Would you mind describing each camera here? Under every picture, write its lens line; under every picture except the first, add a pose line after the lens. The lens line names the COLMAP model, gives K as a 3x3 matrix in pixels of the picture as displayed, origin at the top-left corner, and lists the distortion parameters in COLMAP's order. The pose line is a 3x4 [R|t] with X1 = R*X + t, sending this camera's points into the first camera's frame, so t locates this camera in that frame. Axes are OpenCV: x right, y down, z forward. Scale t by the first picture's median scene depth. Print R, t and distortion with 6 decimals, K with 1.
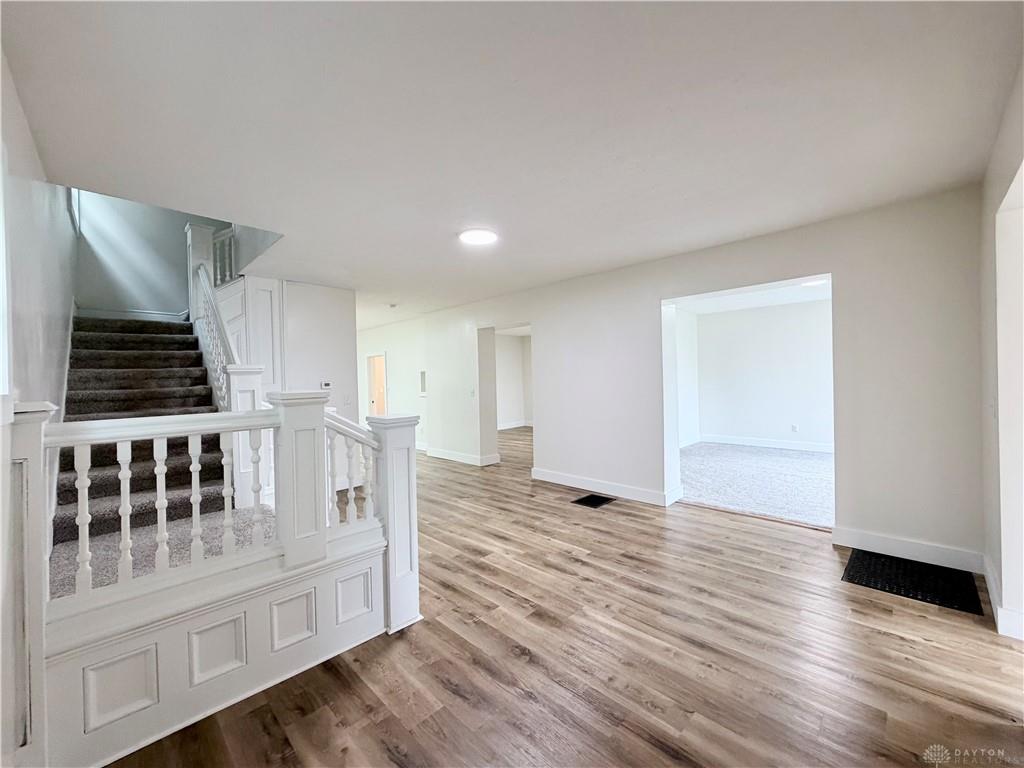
lens RADIAL K [[412.2, 0, 512.0], [0, 412.2, 384.0], [0, 0, 1]] dist [0.010795, -0.000106]
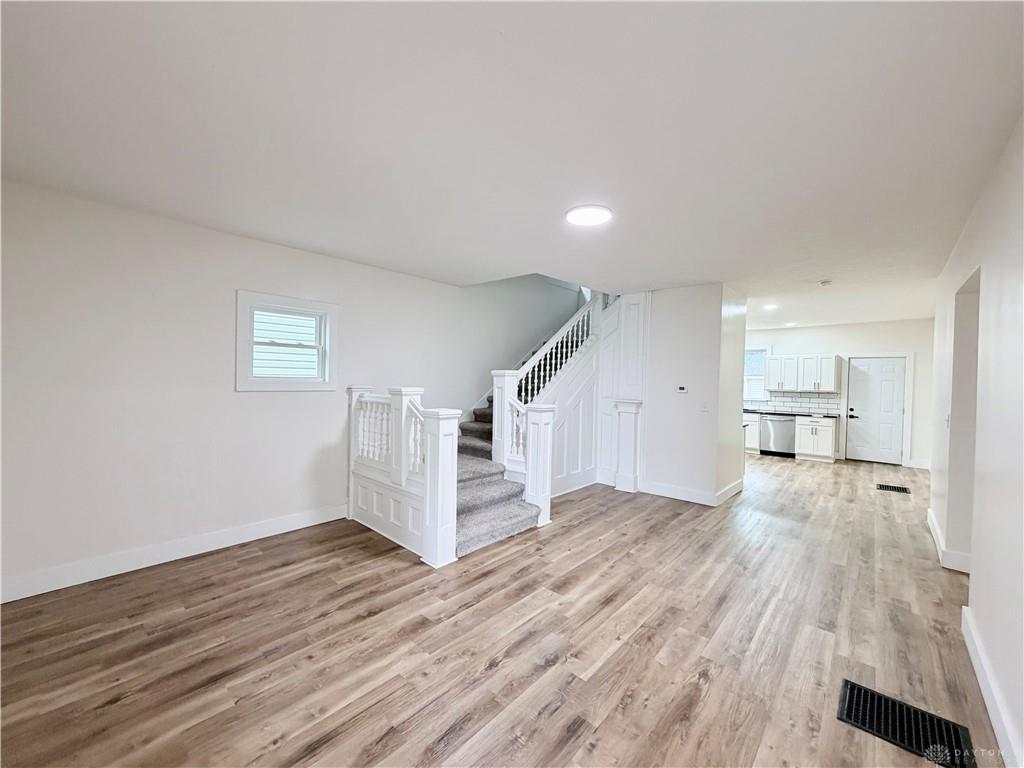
lens RADIAL K [[412.2, 0, 512.0], [0, 412.2, 384.0], [0, 0, 1]] dist [0.010795, -0.000106]
pose [[0.040586, 0.039536, -0.998394, 0.862763], [-0.033333, 0.998714, 0.038194, -0.057454], [0.998620, 0.031729, 0.041852, 0.939379]]
